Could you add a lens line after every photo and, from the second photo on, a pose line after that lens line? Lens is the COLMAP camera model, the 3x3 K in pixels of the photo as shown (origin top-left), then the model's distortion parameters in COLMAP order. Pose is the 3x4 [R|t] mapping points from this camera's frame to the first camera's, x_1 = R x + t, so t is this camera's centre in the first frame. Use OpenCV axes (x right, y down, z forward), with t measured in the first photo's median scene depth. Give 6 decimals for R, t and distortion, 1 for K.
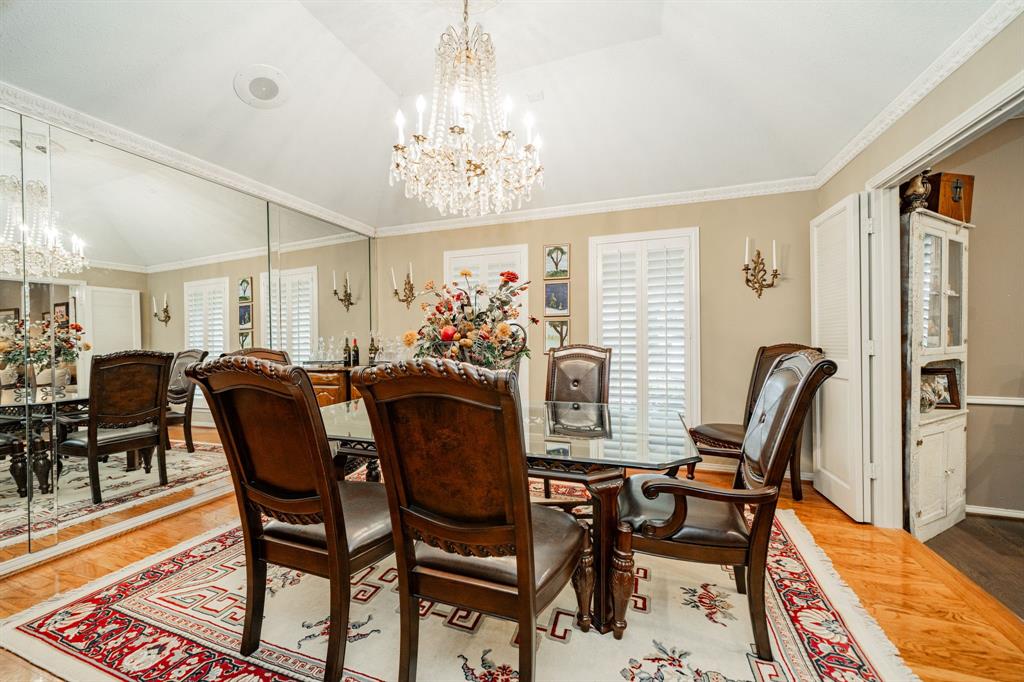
lens RADIAL K [[393.6, 0, 515.8], [0, 393.6, 338.0], [0, 0, 1]] dist [-0.003013, 0.000039]
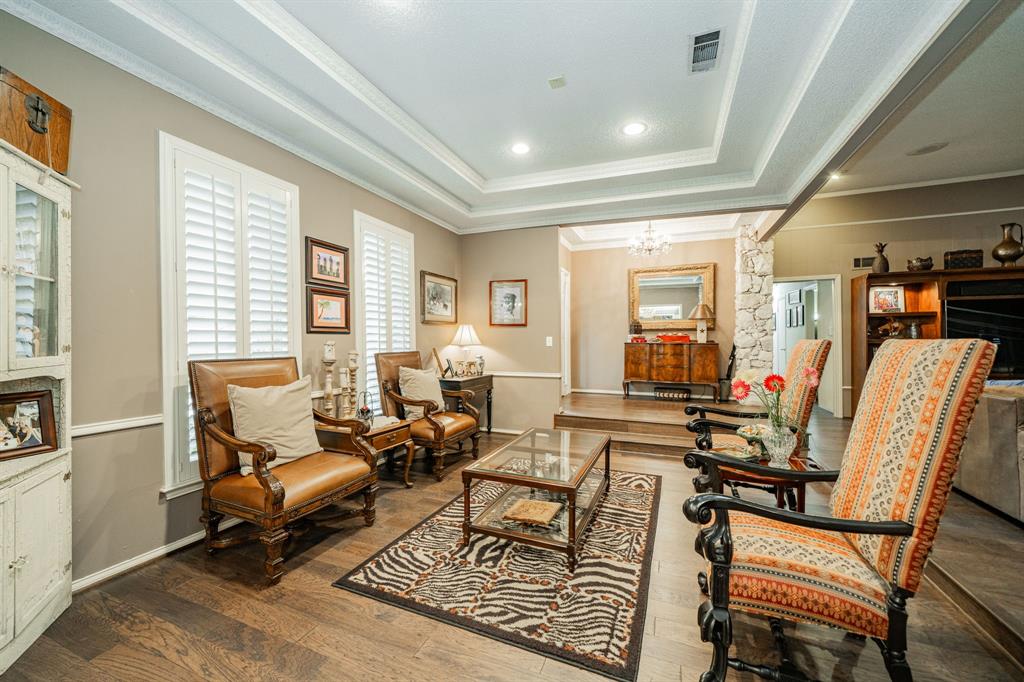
lens RADIAL K [[393.6, 0, 512.6], [0, 393.6, 340.6], [0, 0, 1]] dist [-0.003013, 0.000039]
pose [[0.032641, 0.002591, 0.999464, 0.483804], [0.006504, 0.999975, -0.002805, 0.001009], [-0.999446, 0.006592, 0.032623, 0.193640]]
